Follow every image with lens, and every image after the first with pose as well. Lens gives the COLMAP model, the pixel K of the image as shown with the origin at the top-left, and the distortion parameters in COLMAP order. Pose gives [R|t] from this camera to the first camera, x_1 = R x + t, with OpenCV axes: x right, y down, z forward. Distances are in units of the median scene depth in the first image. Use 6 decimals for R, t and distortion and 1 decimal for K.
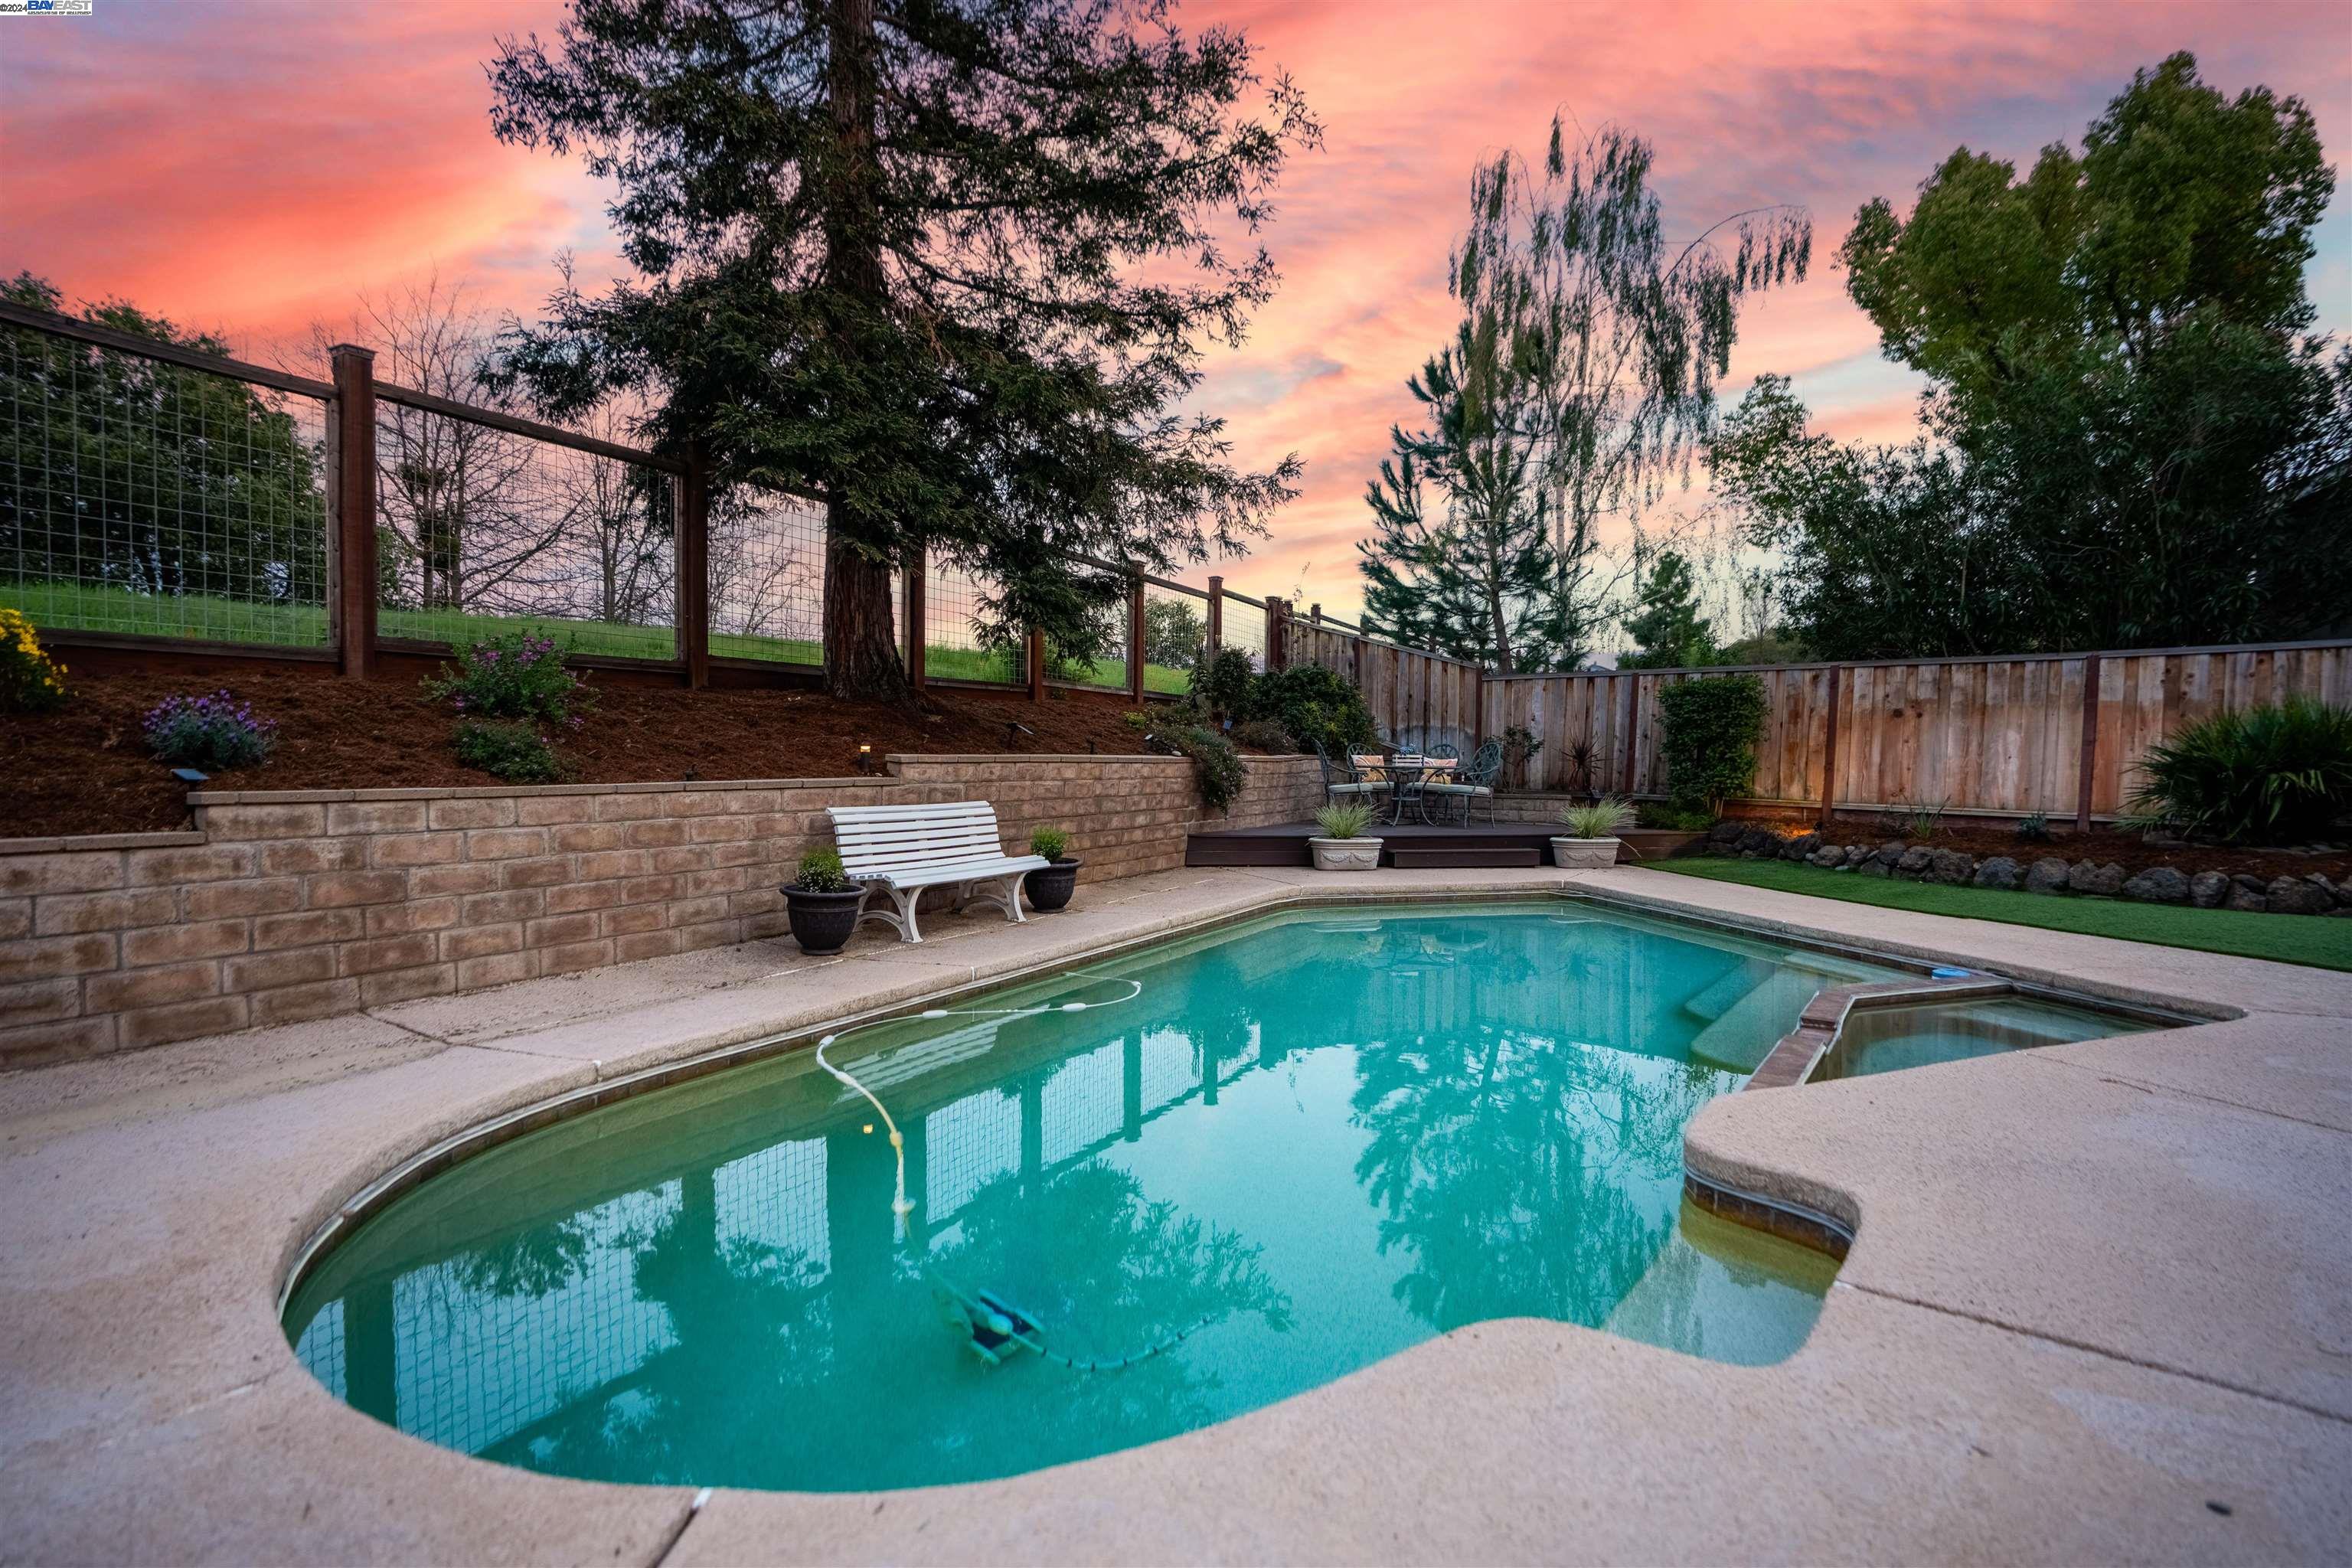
lens RADIAL K [[1088.6, 0, 1176.0], [0, 1088.6, 784.0], [0, 0, 1]] dist [-0.103184, 0.000004]
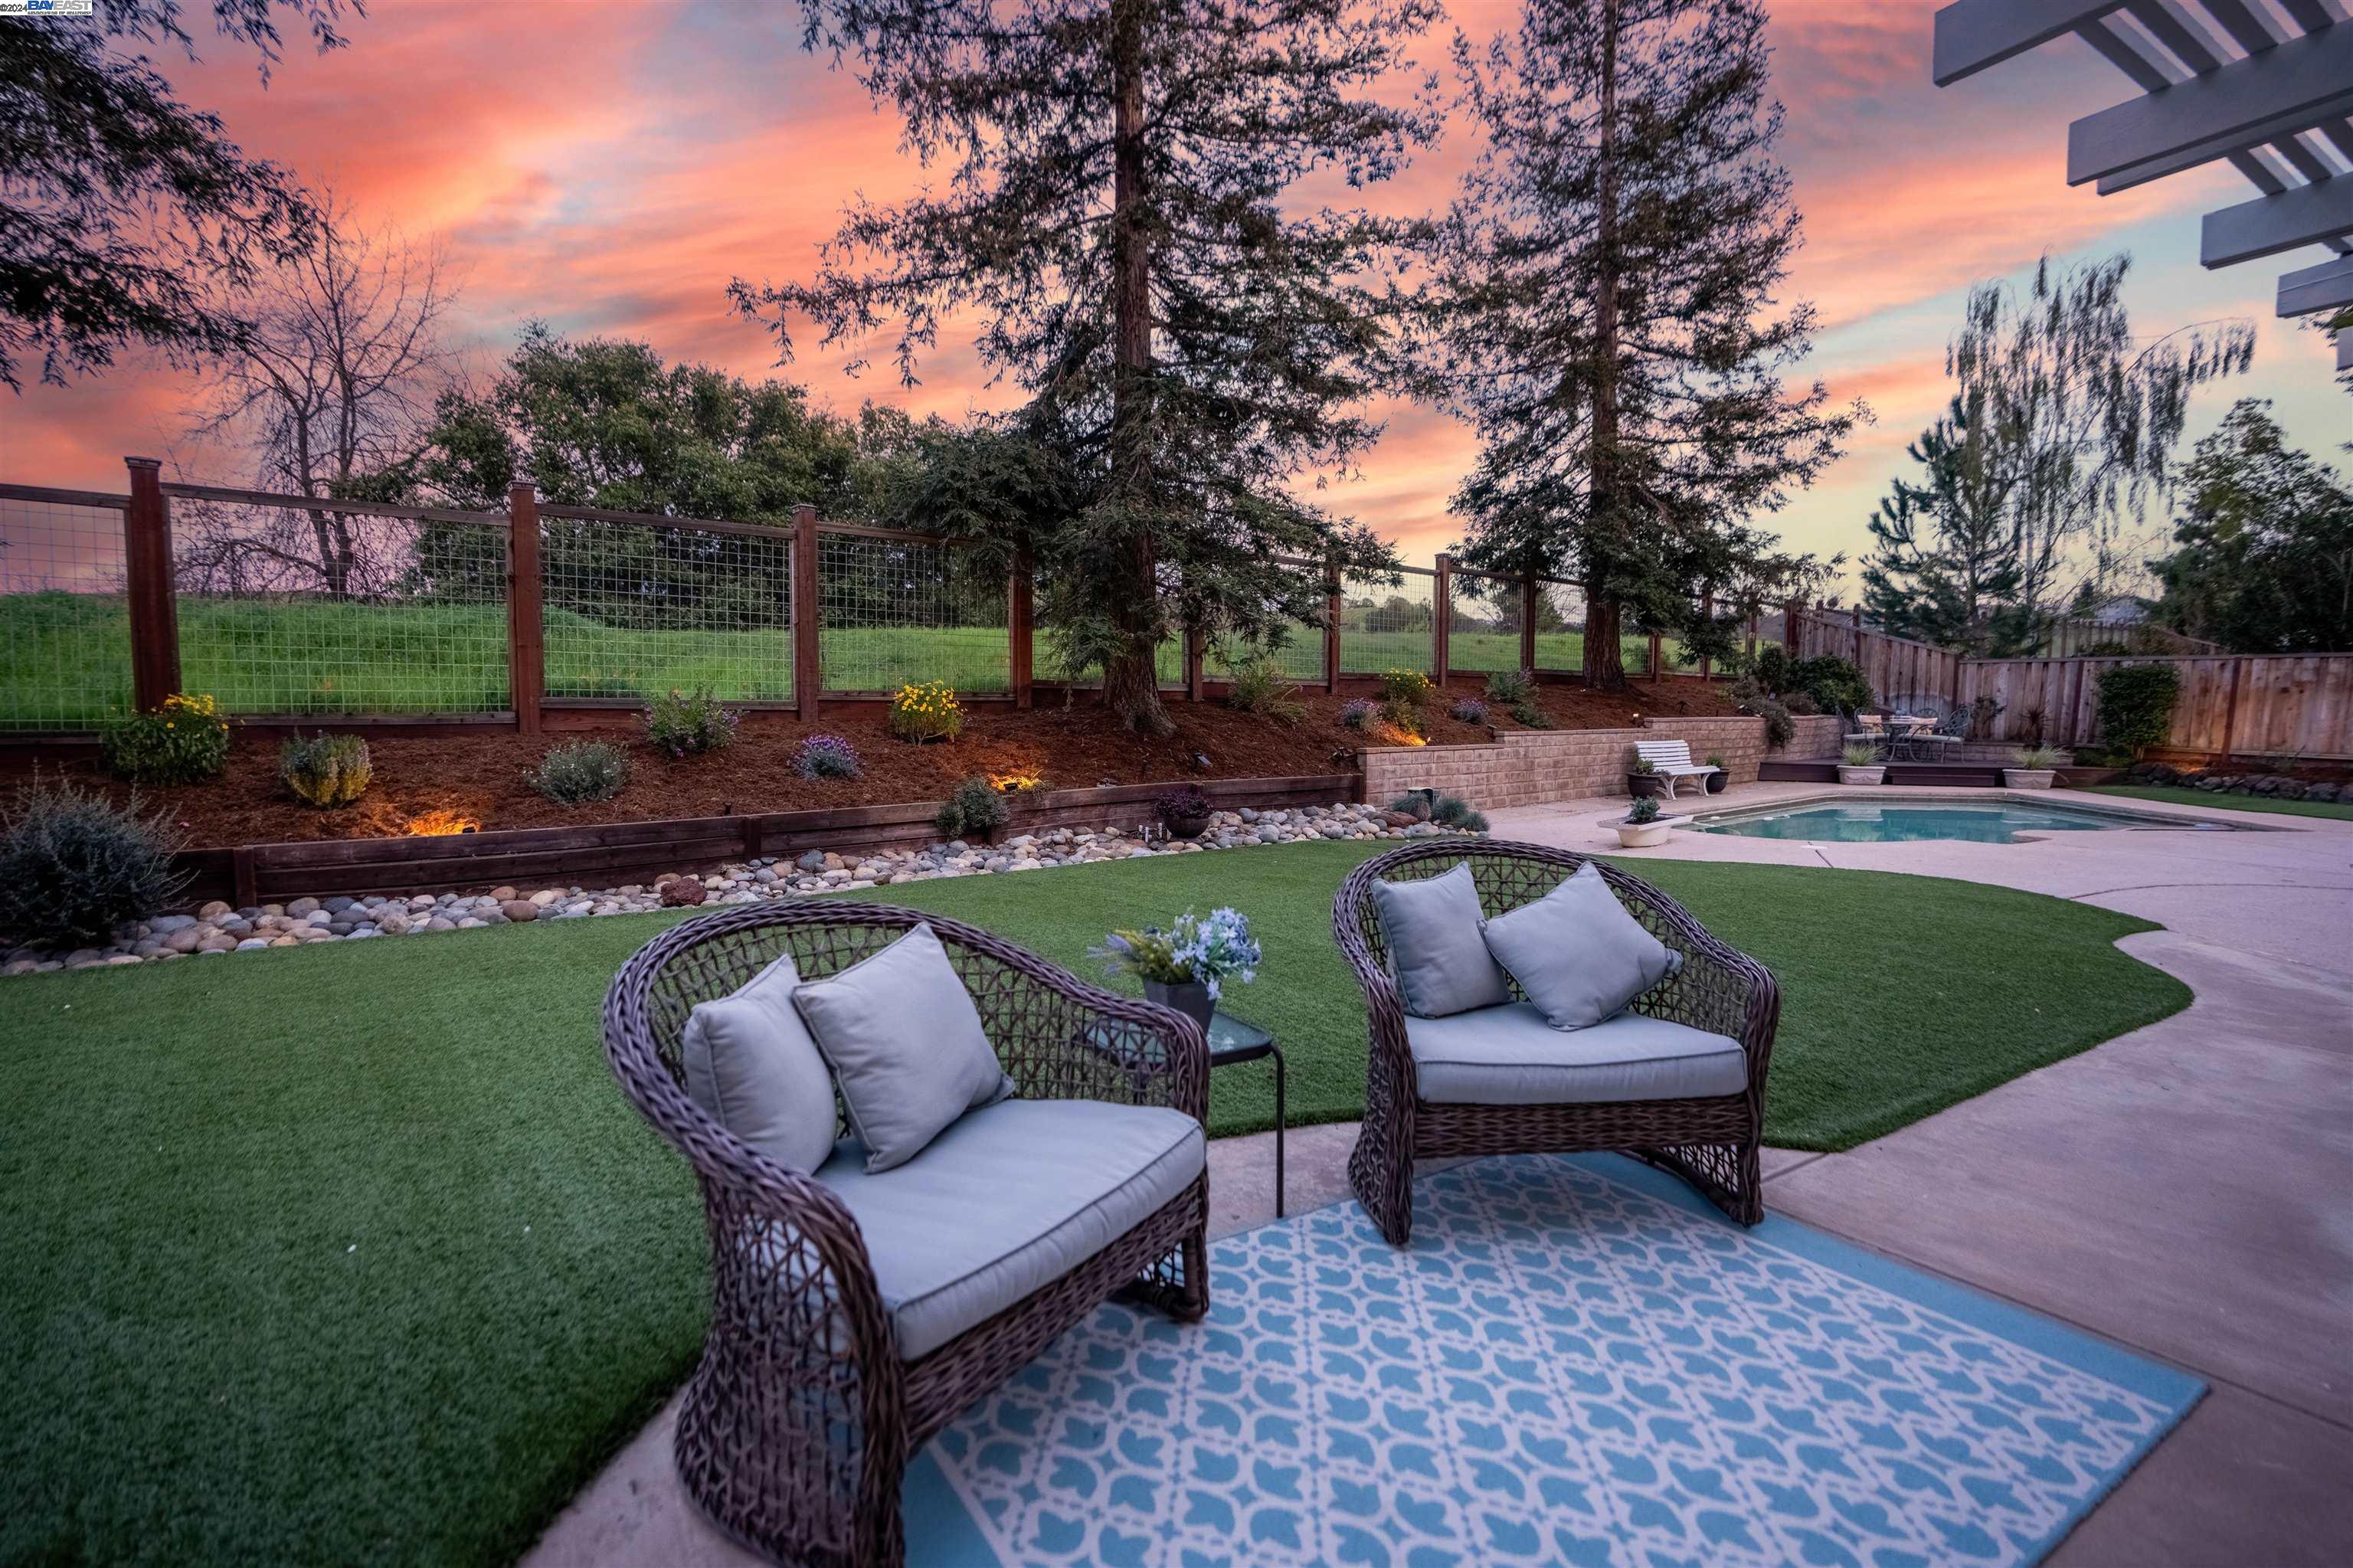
lens RADIAL K [[1148.5, 0, 1176.5], [0, 1148.5, 784.0], [0, 0, 1]] dist [-0.039333, 0.010176]
pose [[0.944972, 0.022871, -0.326350, -0.225024], [-0.008180, 0.998893, 0.046318, 0.003825], [0.327048, -0.041099, 0.944114, -0.835306]]
